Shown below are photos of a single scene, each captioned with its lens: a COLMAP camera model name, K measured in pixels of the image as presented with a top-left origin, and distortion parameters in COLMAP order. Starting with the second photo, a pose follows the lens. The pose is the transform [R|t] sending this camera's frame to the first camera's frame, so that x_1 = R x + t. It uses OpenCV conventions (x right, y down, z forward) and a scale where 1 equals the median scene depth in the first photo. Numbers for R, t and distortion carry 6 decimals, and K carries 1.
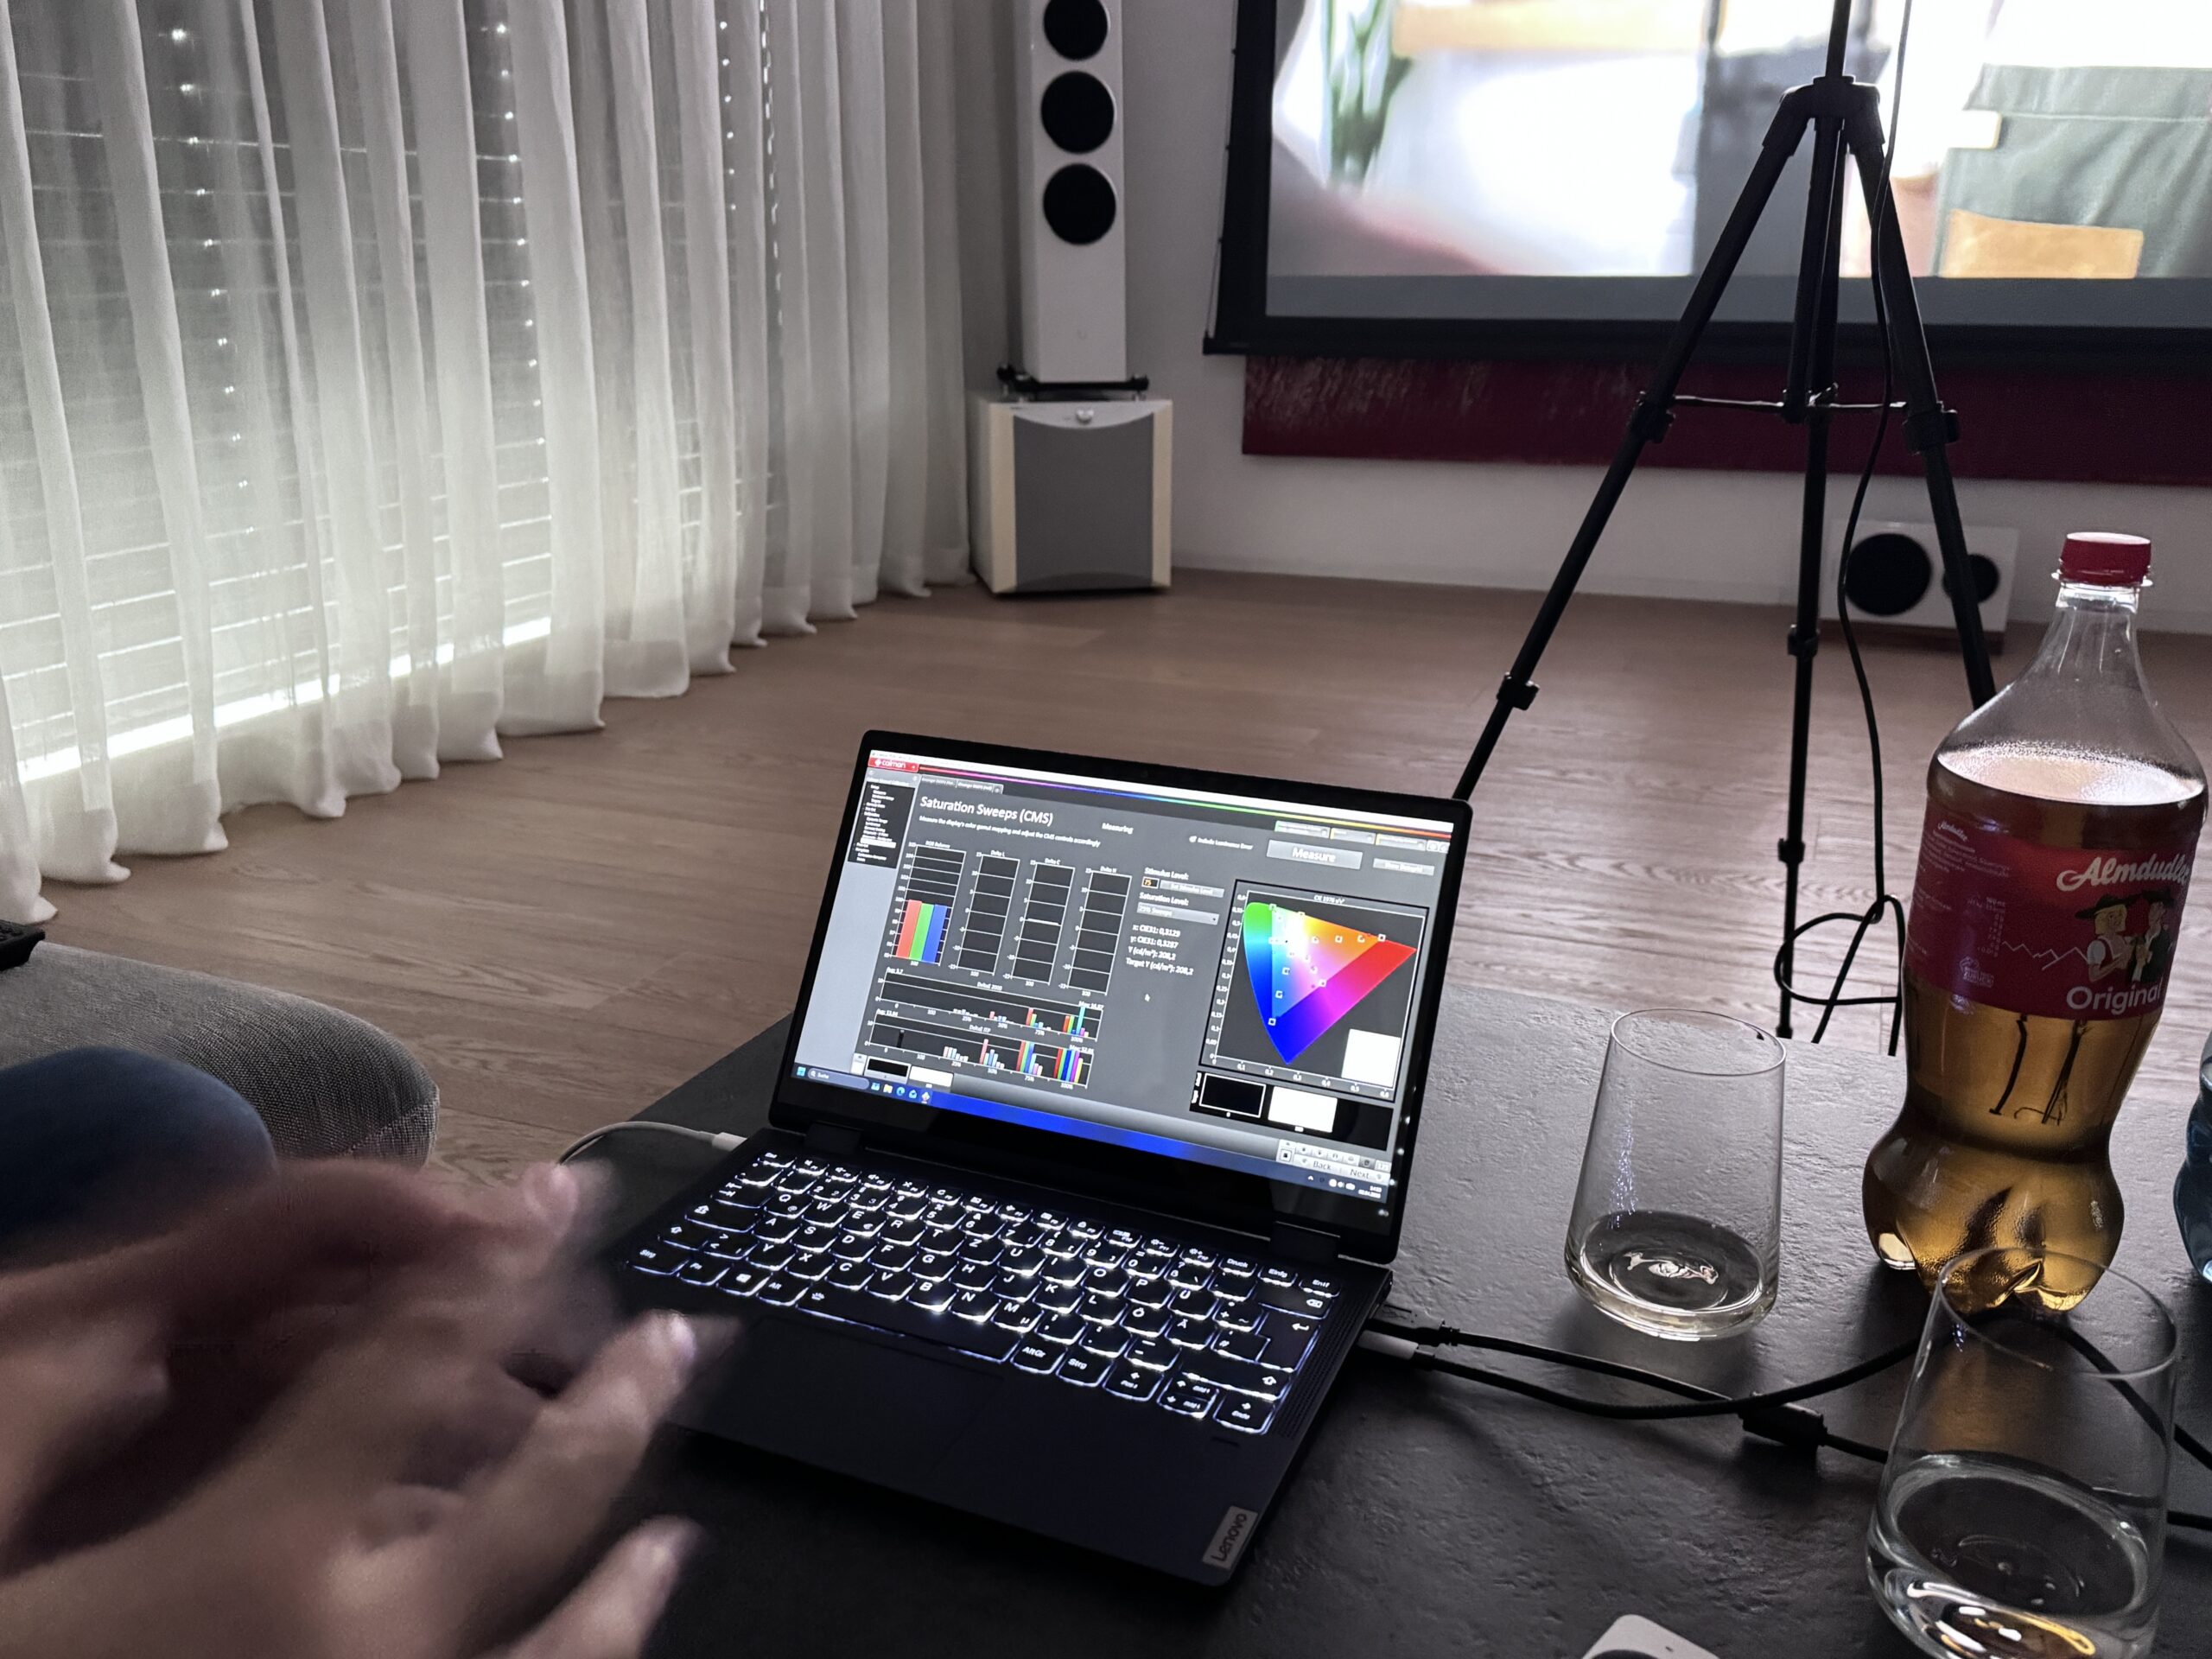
lens RADIAL K [[1792.7, 0, 1097.9], [0, 1792.7, 822.0], [0, 0, 1]] dist [0.108240, -0.154330]
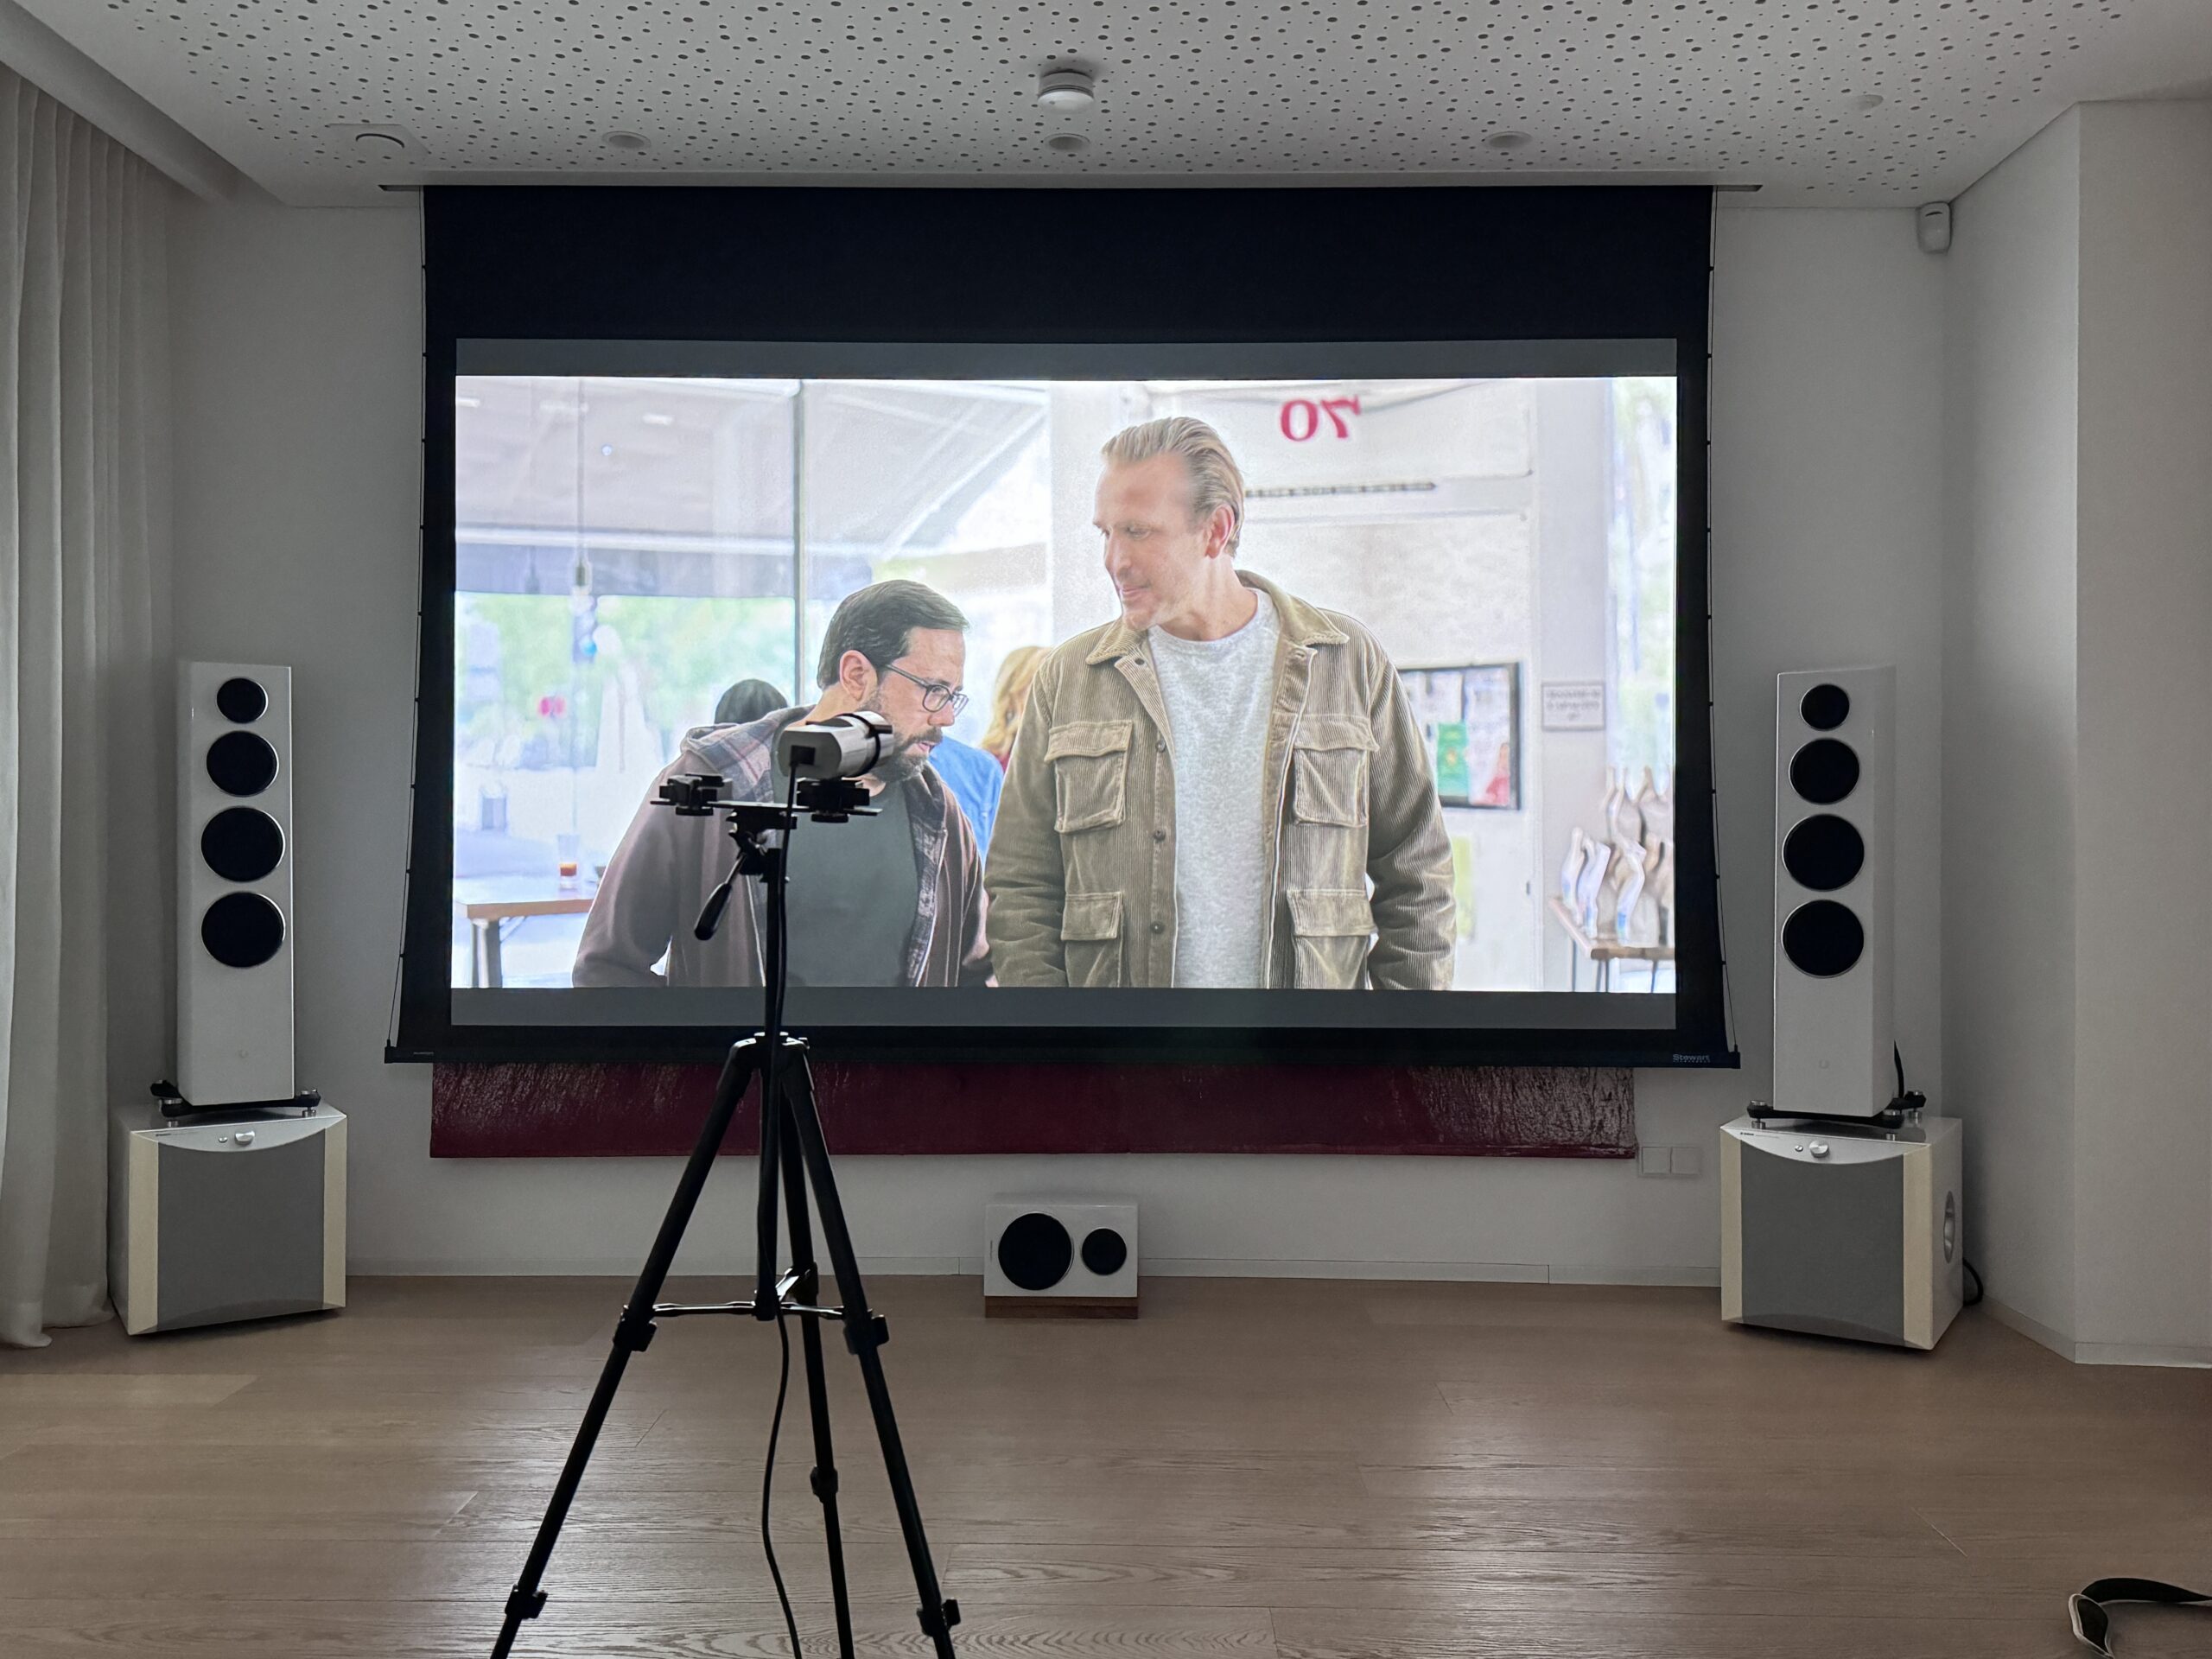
lens RADIAL K [[1792.7, 0, 1100.7], [0, 1792.7, 829.1], [0, 0, 1]] dist [0.108240, -0.154330]
pose [[0.927914, 0.005966, 0.372747, 0.089534], [0.108541, 0.952230, -0.285441, -0.097470], [-0.356643, 0.305323, 0.882940, -0.098329]]
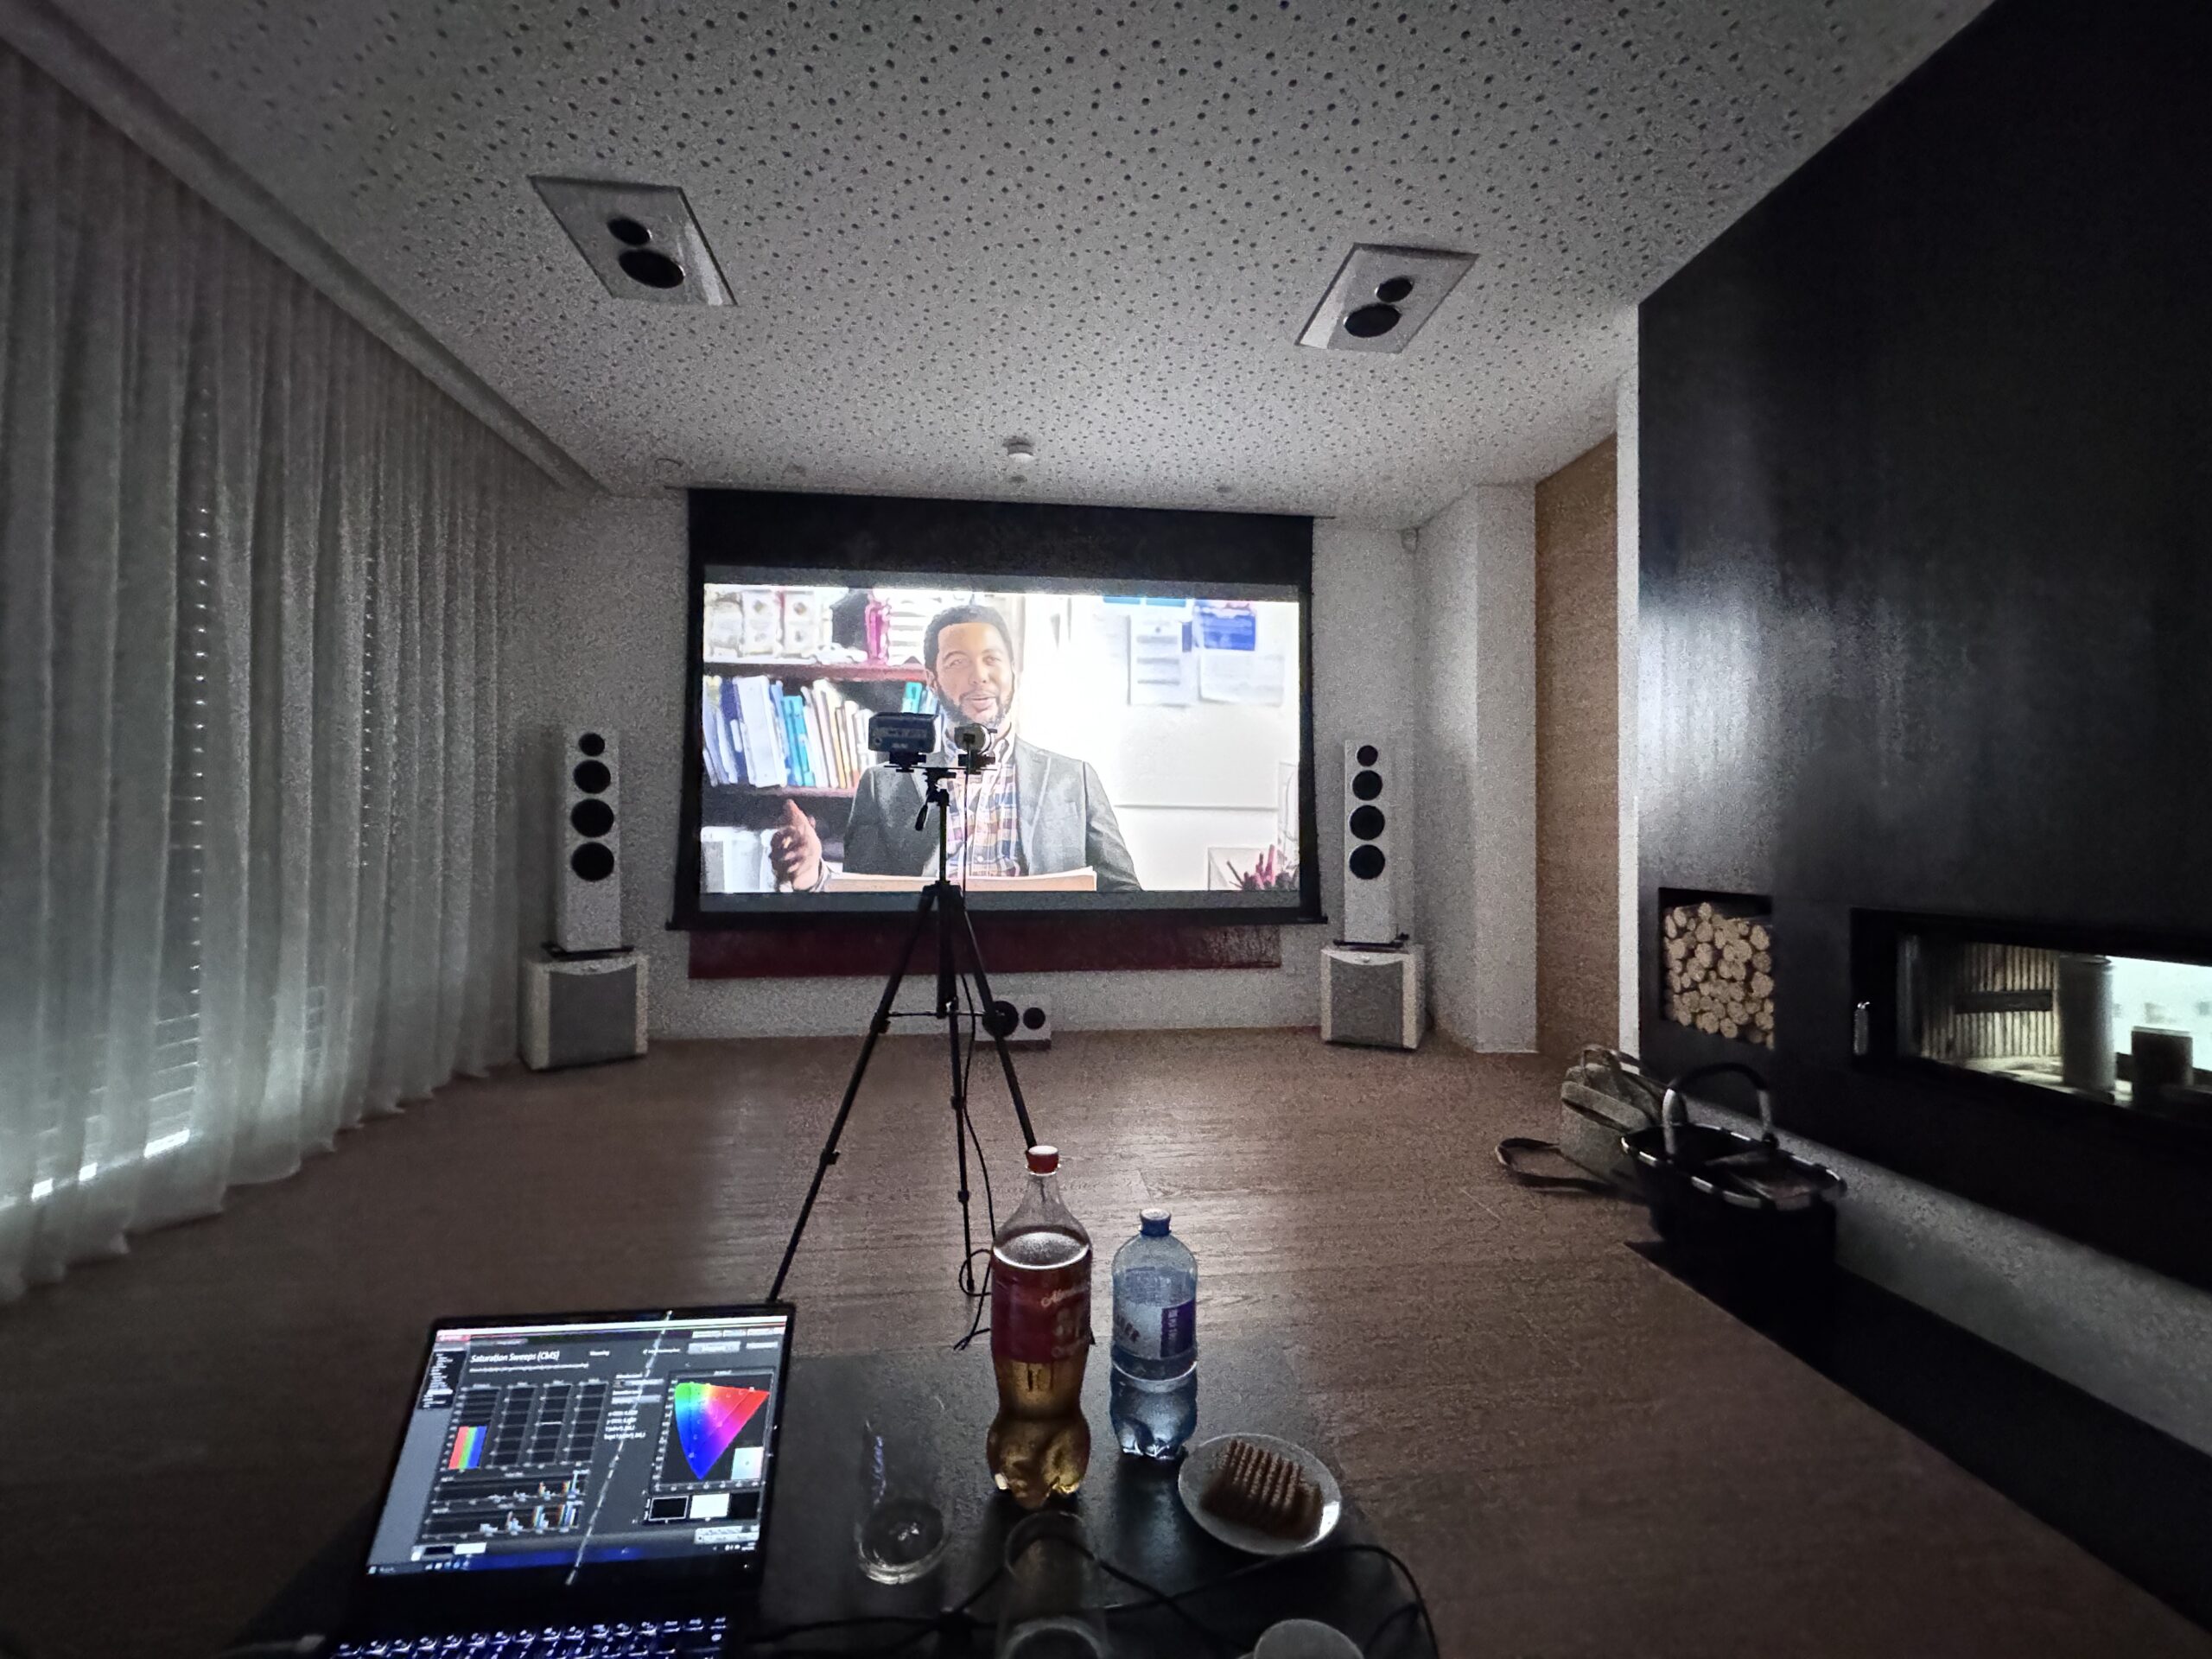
lens RADIAL K [[879.4, 0, 1095.1], [0, 879.4, 827.8], [0, 0, 1]] dist [-0.001791, -0.000042]
pose [[0.874615, 0.008060, 0.484750, 0.005124], [0.143749, 0.950589, -0.275166, -0.067674], [-0.463016, 0.310347, 0.830241, -0.056149]]
